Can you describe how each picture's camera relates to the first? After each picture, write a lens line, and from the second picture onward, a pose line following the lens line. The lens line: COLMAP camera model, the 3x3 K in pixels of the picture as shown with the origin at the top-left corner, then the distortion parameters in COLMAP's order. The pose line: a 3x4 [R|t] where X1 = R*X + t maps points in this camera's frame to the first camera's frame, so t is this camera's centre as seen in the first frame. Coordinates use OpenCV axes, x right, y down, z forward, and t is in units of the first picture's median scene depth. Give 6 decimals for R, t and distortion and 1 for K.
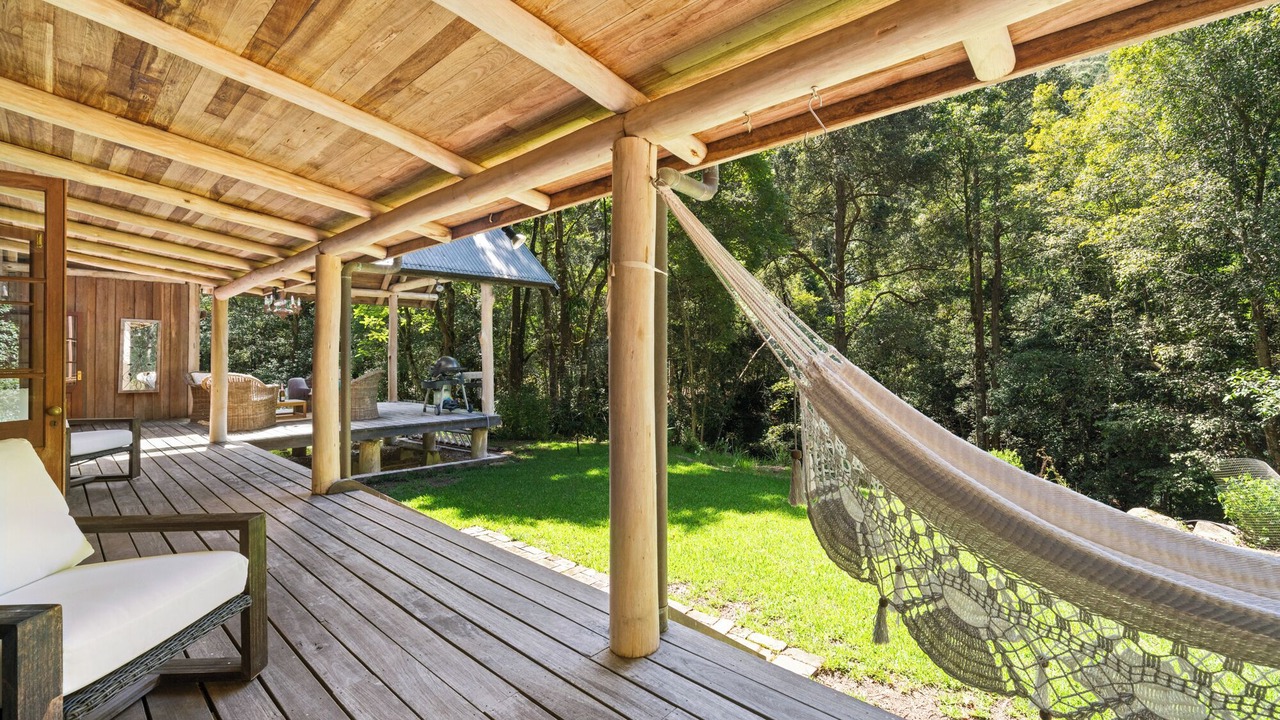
lens RADIAL K [[507.7, 0, 640.0], [0, 507.7, 360.0], [0, 0, 1]] dist [0.000940, 0.000026]
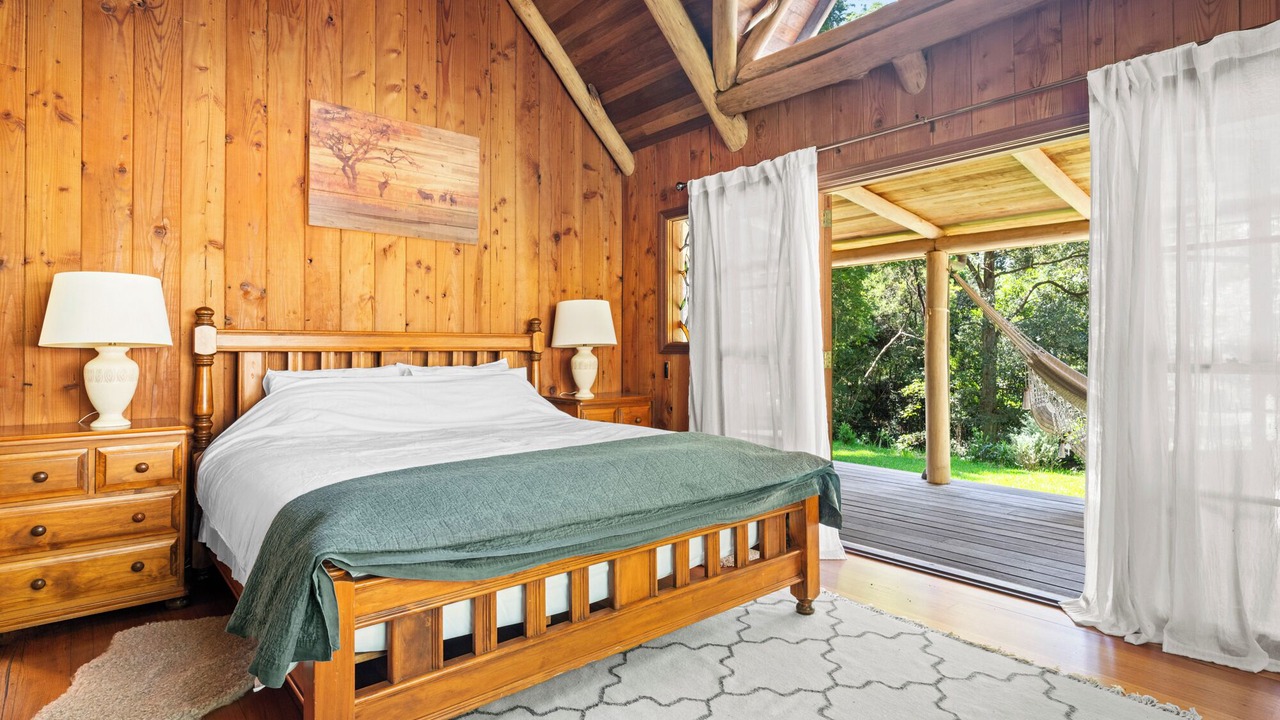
lens RADIAL K [[615.9, 0, 640.0], [0, 615.9, 360.0], [0, 0, 1]] dist [-0.001623, -0.000194]
pose [[0.992201, 0.005376, -0.124535, -0.076029], [-0.005180, 0.999985, 0.001897, 0.002657], [0.124544, -0.001237, 0.992213, -0.142382]]
